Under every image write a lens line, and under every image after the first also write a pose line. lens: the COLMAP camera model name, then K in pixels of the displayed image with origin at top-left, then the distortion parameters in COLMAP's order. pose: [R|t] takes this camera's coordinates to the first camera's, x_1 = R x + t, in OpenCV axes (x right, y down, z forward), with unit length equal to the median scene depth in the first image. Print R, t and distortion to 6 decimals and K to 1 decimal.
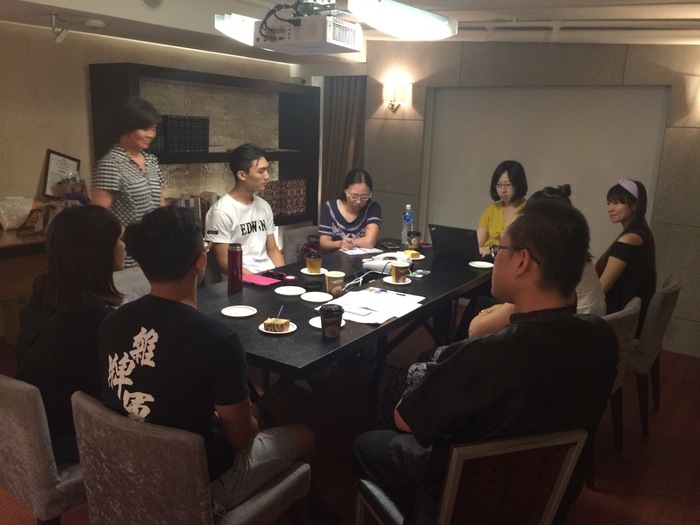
lens RADIAL K [[596.2, 0, 349.8], [0, 596.2, 264.3], [0, 0, 1]] dist [0.076580, -0.101784]
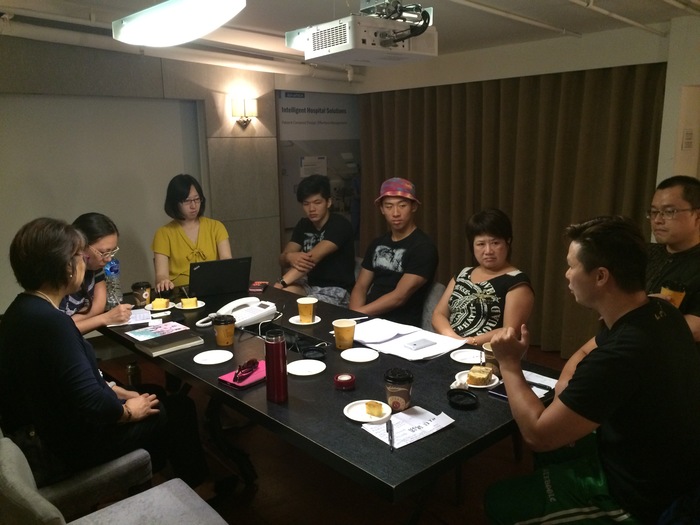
lens RADIAL K [[596.2, 0, 349.8], [0, 596.2, 264.3], [0, 0, 1]] dist [0.076580, -0.101784]
pose [[0.242364, -0.236986, 0.940796, -0.418708], [0.245502, 0.953128, 0.176847, -0.111513], [-0.938610, 0.188106, 0.289184, 0.391623]]
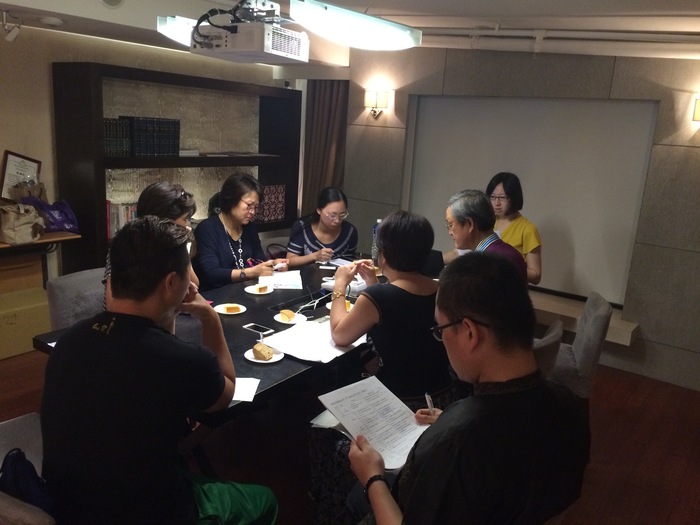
lens RADIAL K [[596.2, 0, 349.8], [0, 596.2, 264.3], [0, 0, 1]] dist [0.076580, -0.101784]
pose [[0.999626, 0.027136, -0.003317, 0.043666], [-0.027127, 0.999628, 0.002800, -0.022613], [0.003392, -0.002709, 0.999991, 0.036593]]
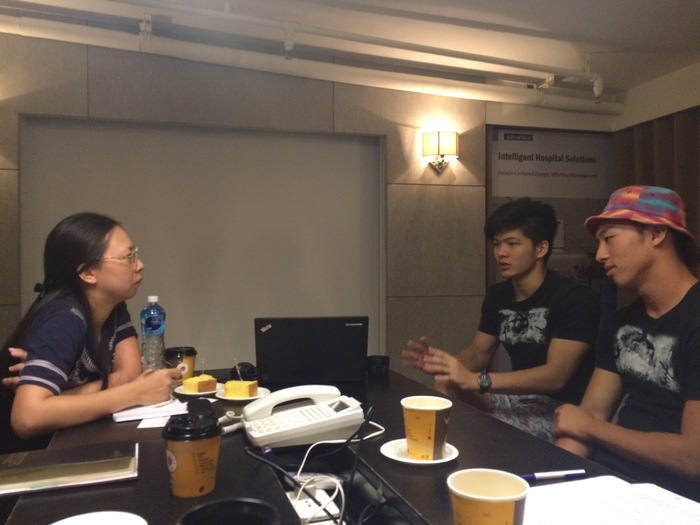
lens RADIAL K [[594.7, 0, 350.0], [0, 594.7, 262.5], [0, 0, 1]] dist [0.083466, -0.109297]
pose [[0.619241, -0.037133, 0.784323, -0.132646], [0.205495, 0.971731, -0.116238, -0.029060], [-0.757834, 0.233153, 0.609366, 0.460047]]
